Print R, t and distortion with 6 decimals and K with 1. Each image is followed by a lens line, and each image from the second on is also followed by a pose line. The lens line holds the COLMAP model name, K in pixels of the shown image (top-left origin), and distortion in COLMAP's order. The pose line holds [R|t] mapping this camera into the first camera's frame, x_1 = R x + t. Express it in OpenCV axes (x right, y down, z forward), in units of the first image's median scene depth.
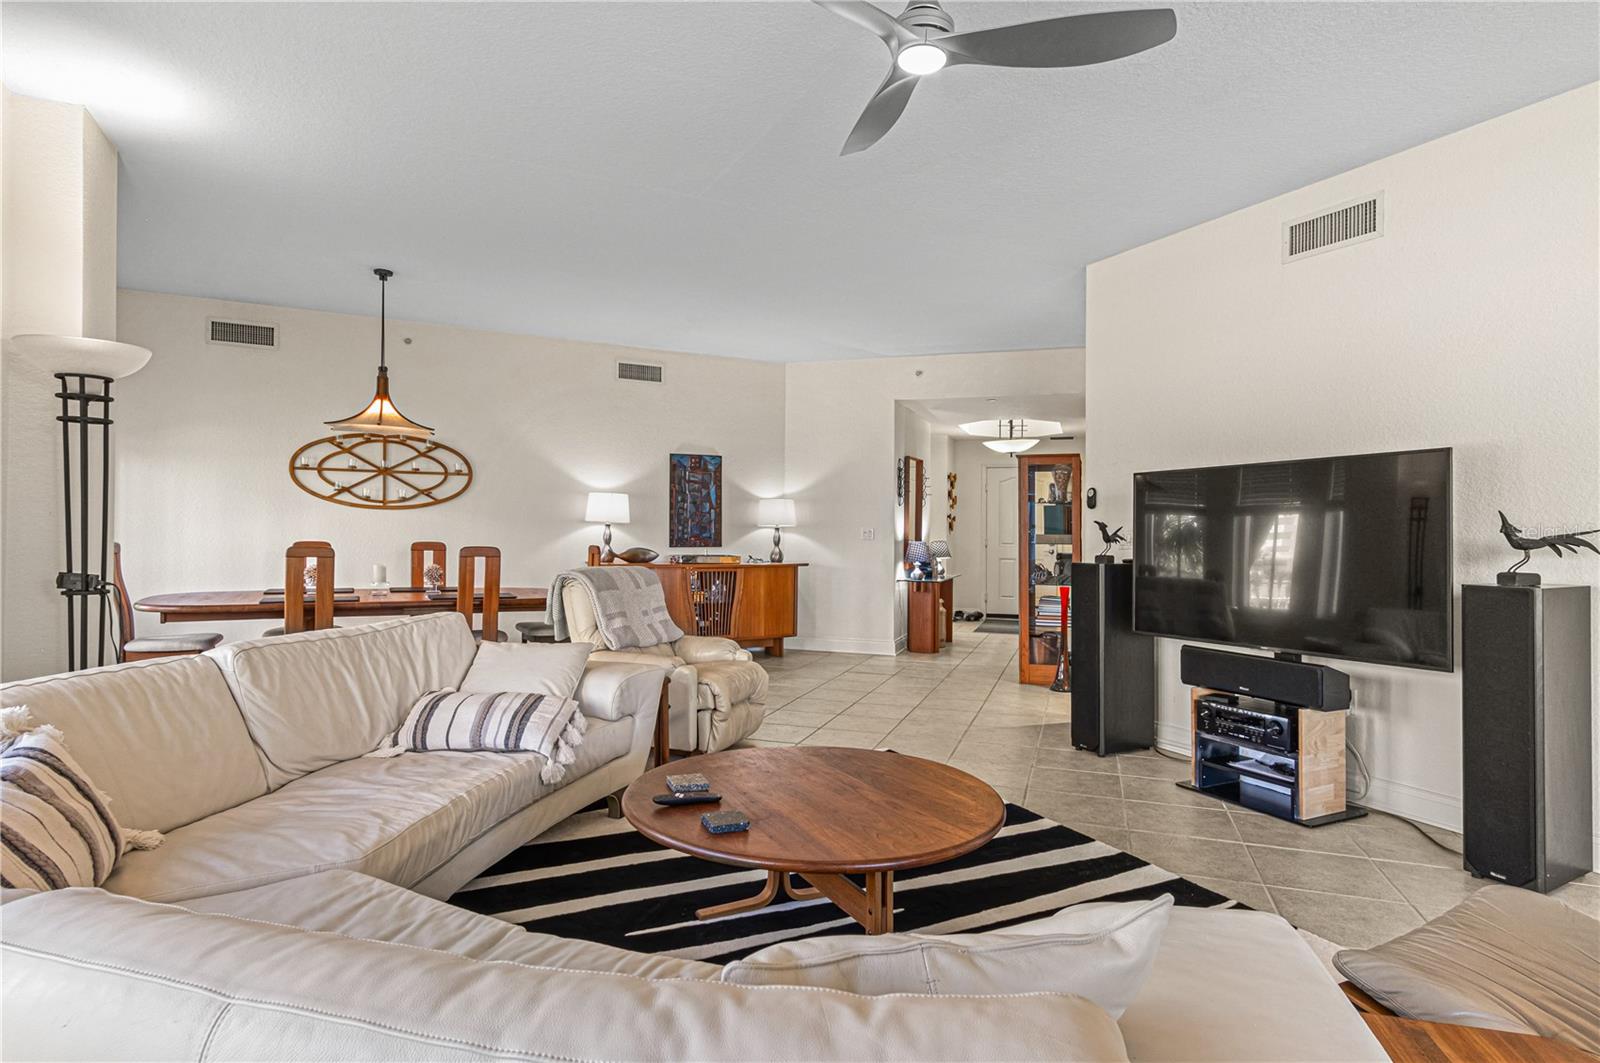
lens RADIAL K [[873.8, 0, 802.6], [0, 873.8, 524.7], [0, 0, 1]] dist [-0.001883, -0.002989]
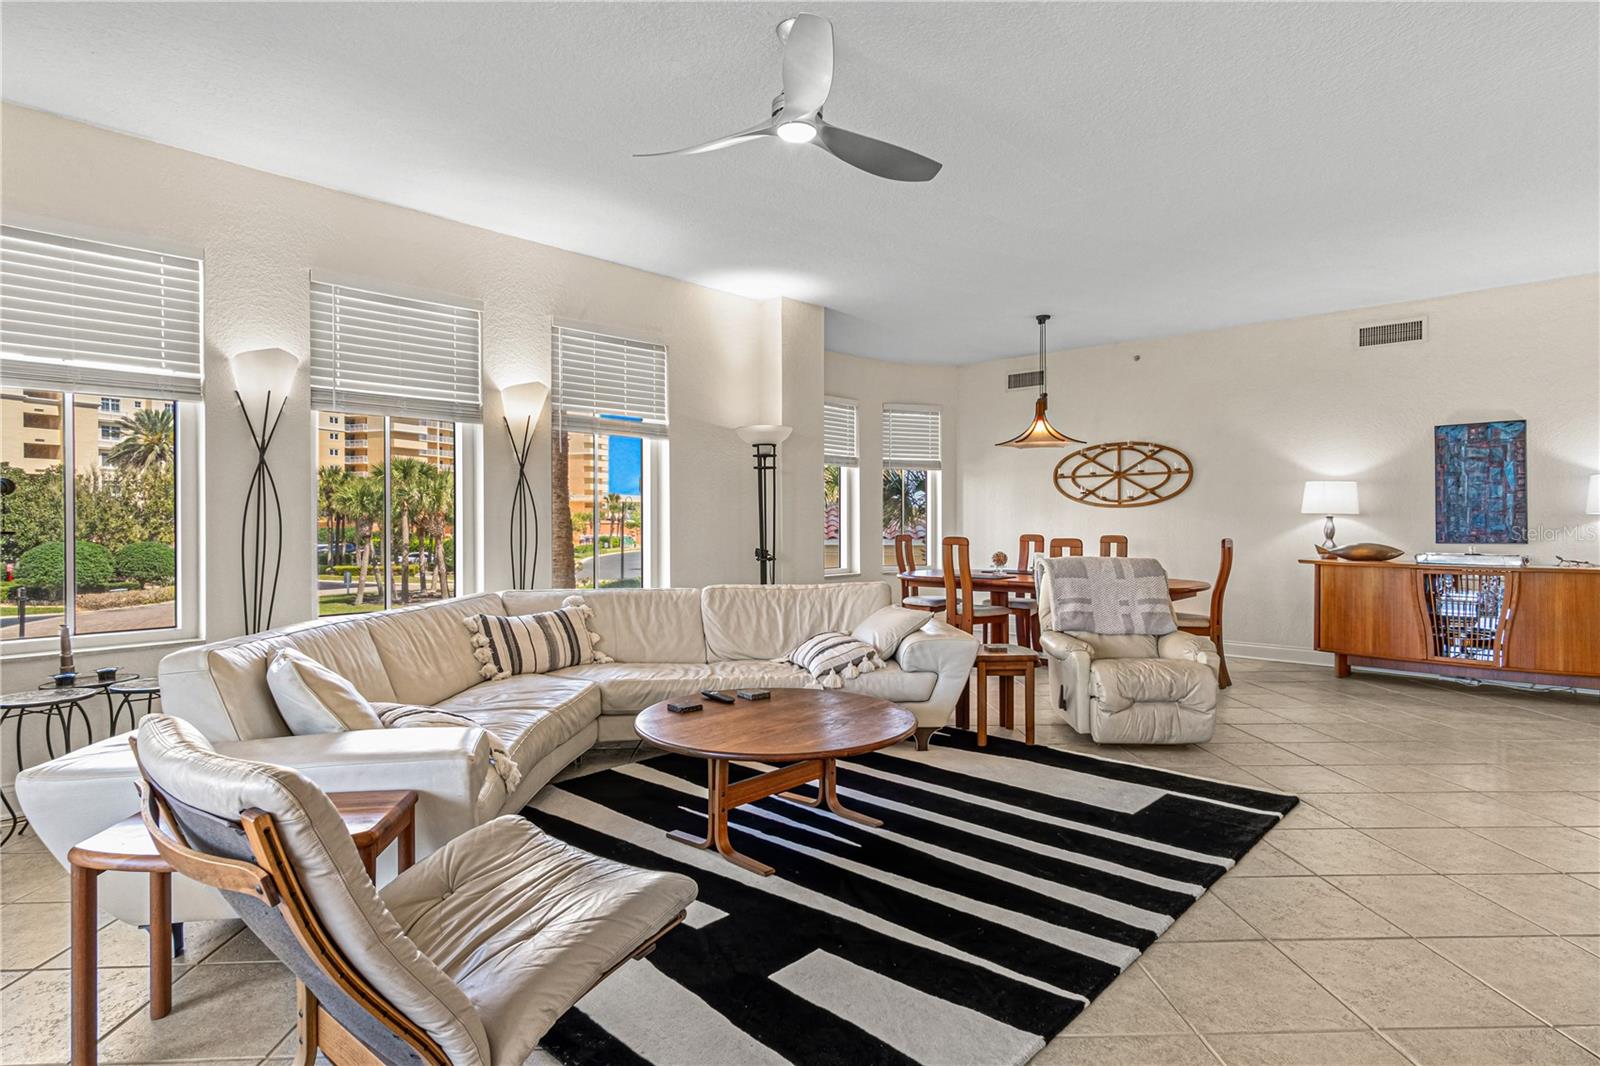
lens RADIAL K [[873.8, 0, 802.6], [0, 873.8, 526.2], [0, 0, 1]] dist [-0.001883, -0.002989]
pose [[0.328433, -0.010385, -0.944470, 0.477874], [0.012905, 0.999896, -0.006507, 0.009220], [0.944439, -0.010051, 0.328533, 0.221315]]
